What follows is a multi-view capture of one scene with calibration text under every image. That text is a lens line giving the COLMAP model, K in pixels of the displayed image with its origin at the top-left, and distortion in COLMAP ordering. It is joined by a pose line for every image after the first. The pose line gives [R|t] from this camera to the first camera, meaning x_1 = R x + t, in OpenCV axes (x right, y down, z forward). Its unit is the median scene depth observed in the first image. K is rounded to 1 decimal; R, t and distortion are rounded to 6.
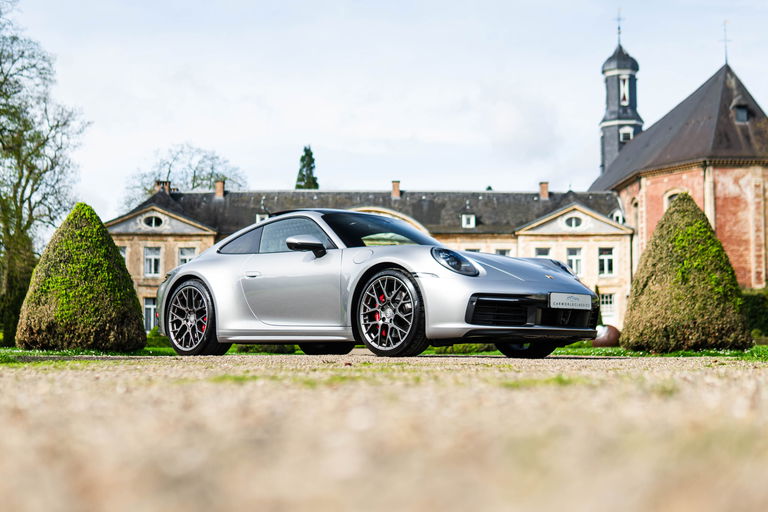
lens RADIAL K [[1113.0, 0, 384.0], [0, 1113.0, 256.0], [0, 0, 1]] dist [-0.046433, -0.072122]
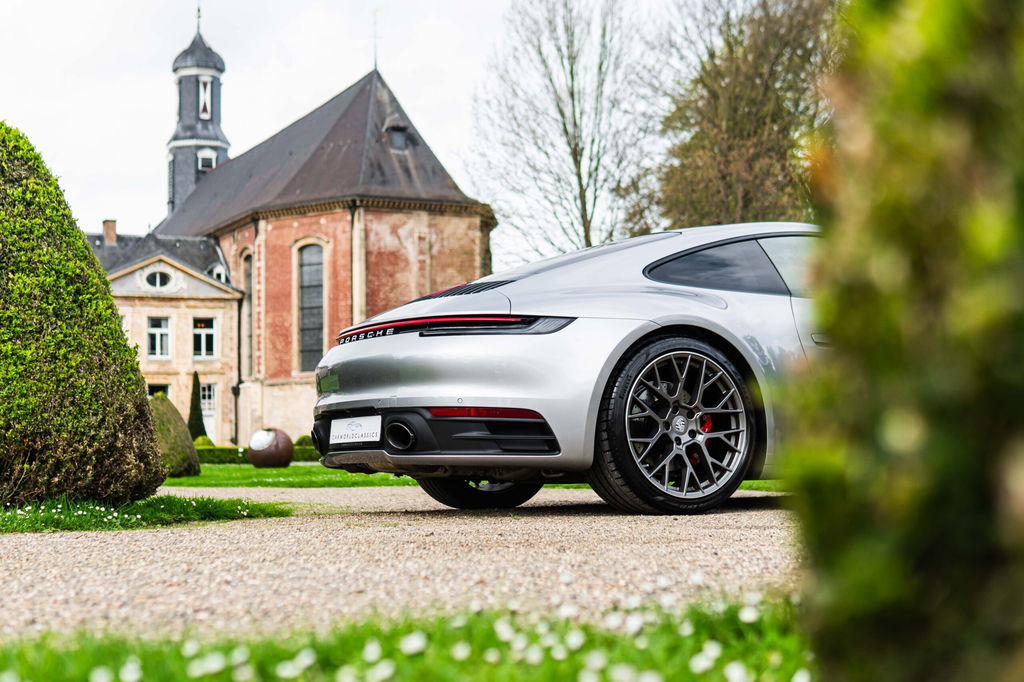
lens RADIAL K [[1526.5, 0, 512.0], [0, 1526.5, 341.0], [0, 0, 1]] dist [-0.061855, -0.094867]
pose [[0.897969, 0.019849, 0.439611, -0.045467], [-0.021768, 0.999763, -0.000676, 0.003434], [-0.439520, -0.008963, 0.898188, 0.060124]]
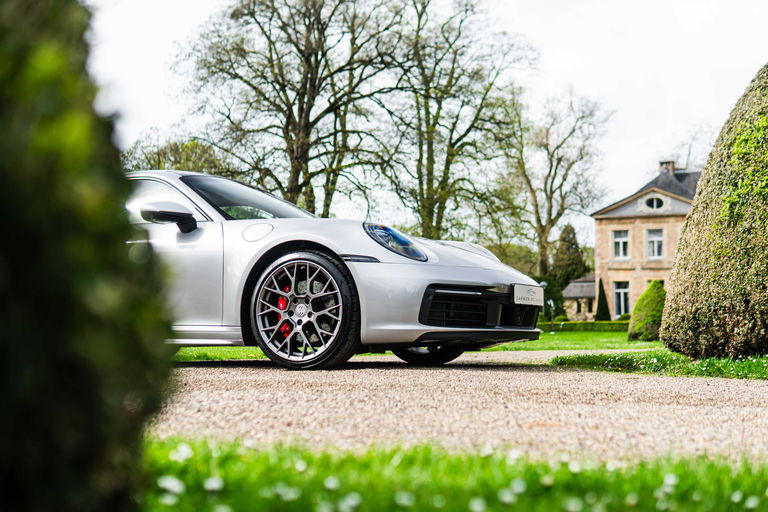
lens RADIAL K [[1073.0, 0, 384.0], [0, 1073.0, 256.0], [0, 0, 1]] dist [-0.073116, -0.040004]
pose [[0.869330, -0.035731, -0.492938, 0.046241], [0.041992, 0.999117, 0.001635, 0.003897], [0.492445, -0.022121, 0.870063, 0.062866]]
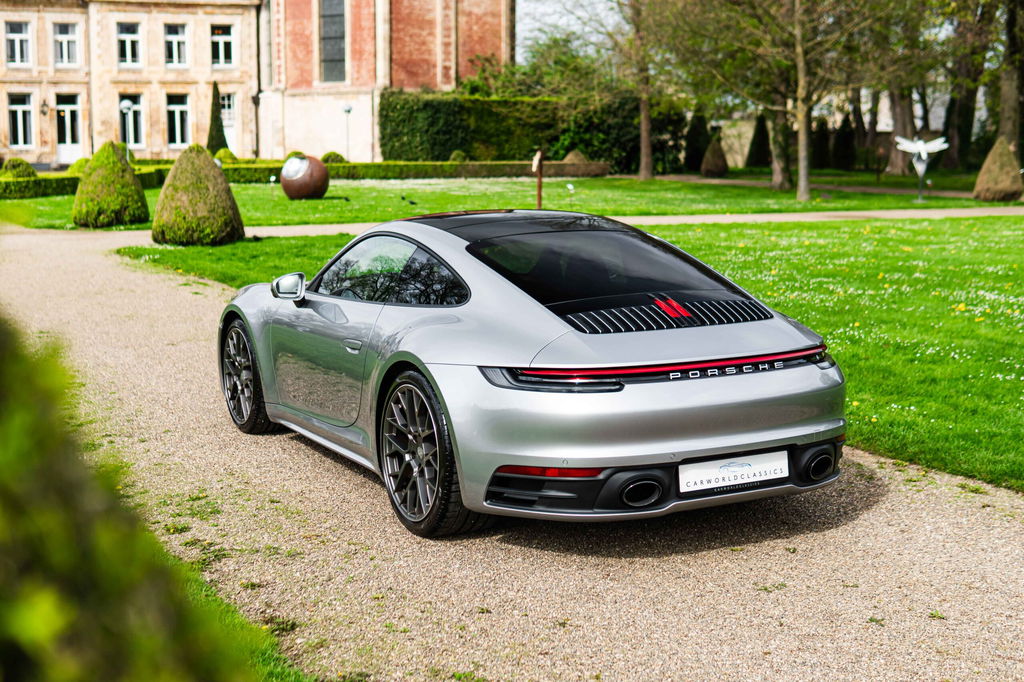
lens RADIAL K [[1430.7, 0, 512.0], [0, 1430.7, 341.0], [0, 0, 1]] dist [-0.073116, -0.040004]
pose [[0.895996, -0.063292, 0.439529, -0.034260], [-0.032833, 0.977639, 0.207713, -0.004651], [-0.442847, -0.200541, 0.873882, 0.126569]]
